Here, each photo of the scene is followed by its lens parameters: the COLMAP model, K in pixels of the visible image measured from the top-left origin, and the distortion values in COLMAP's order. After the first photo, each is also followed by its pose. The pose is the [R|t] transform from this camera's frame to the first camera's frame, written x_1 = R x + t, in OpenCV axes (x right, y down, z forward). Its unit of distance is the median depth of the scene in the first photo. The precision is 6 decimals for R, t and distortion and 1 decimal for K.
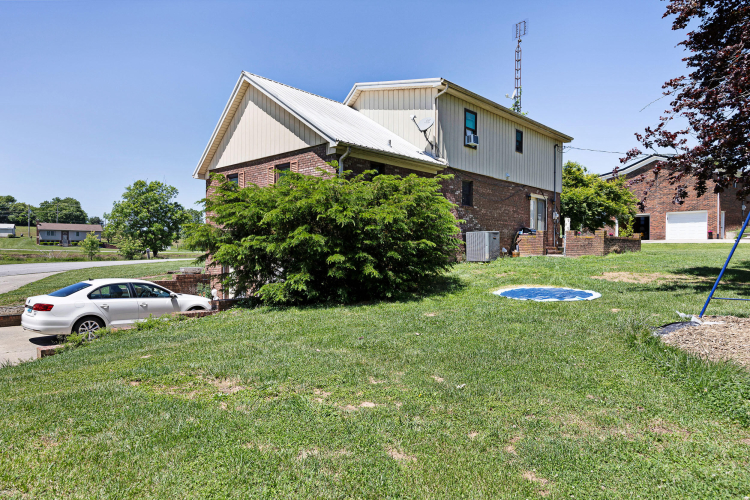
lens RADIAL K [[467.0, 0, 374.5], [0, 467.0, 252.9], [0, 0, 1]] dist [0.002057, -0.001580]
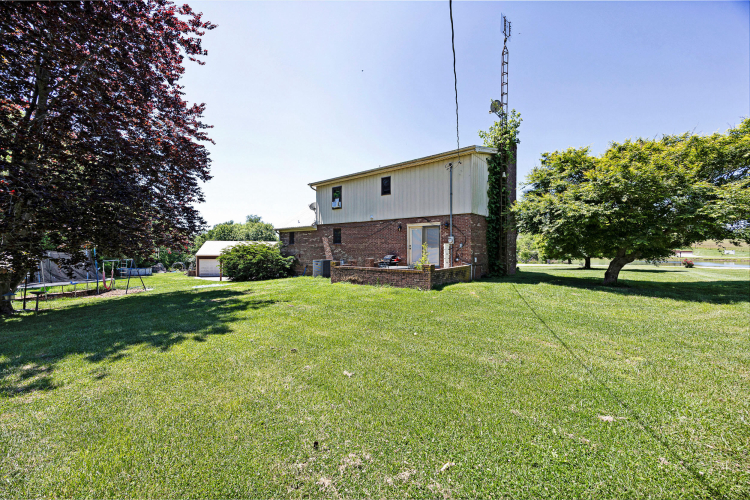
lens RADIAL K [[284.2, 0, 374.6], [0, 284.2, 248.4], [0, 0, 1]] dist [-0.000370, -0.000223]
pose [[0.072976, -0.007178, -0.997308, 0.965008], [-0.008454, 0.999934, -0.007815, -0.060129], [0.997298, 0.009002, 0.072910, 0.832674]]
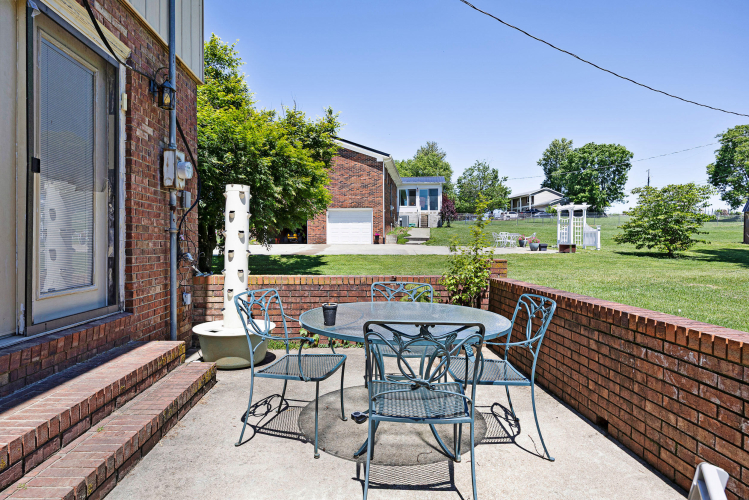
lens RADIAL K [[412.1, 0, 374.3], [0, 412.1, 245.5], [0, 0, 1]] dist [-0.000375, -0.000090]
pose [[0.686285, -0.008005, 0.727288, 0.327465], [0.007676, 0.999963, 0.003762, -0.049255], [-0.727292, 0.003001, 0.686322, 0.845706]]
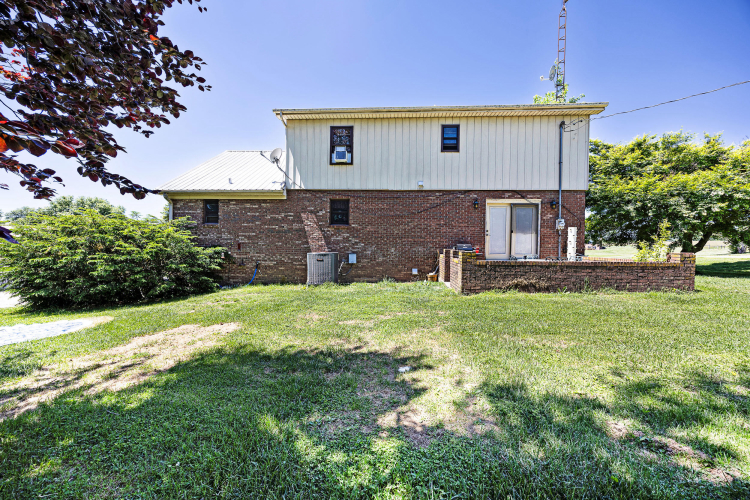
lens RADIAL K [[284.2, 0, 379.4], [0, 284.2, 250.4], [0, 0, 1]] dist [-0.000370, -0.000223]
pose [[0.645191, 0.003961, -0.764011, 0.552506], [-0.013807, 0.999884, -0.006476, -0.035712], [0.763897, 0.014727, 0.645171, 0.537093]]
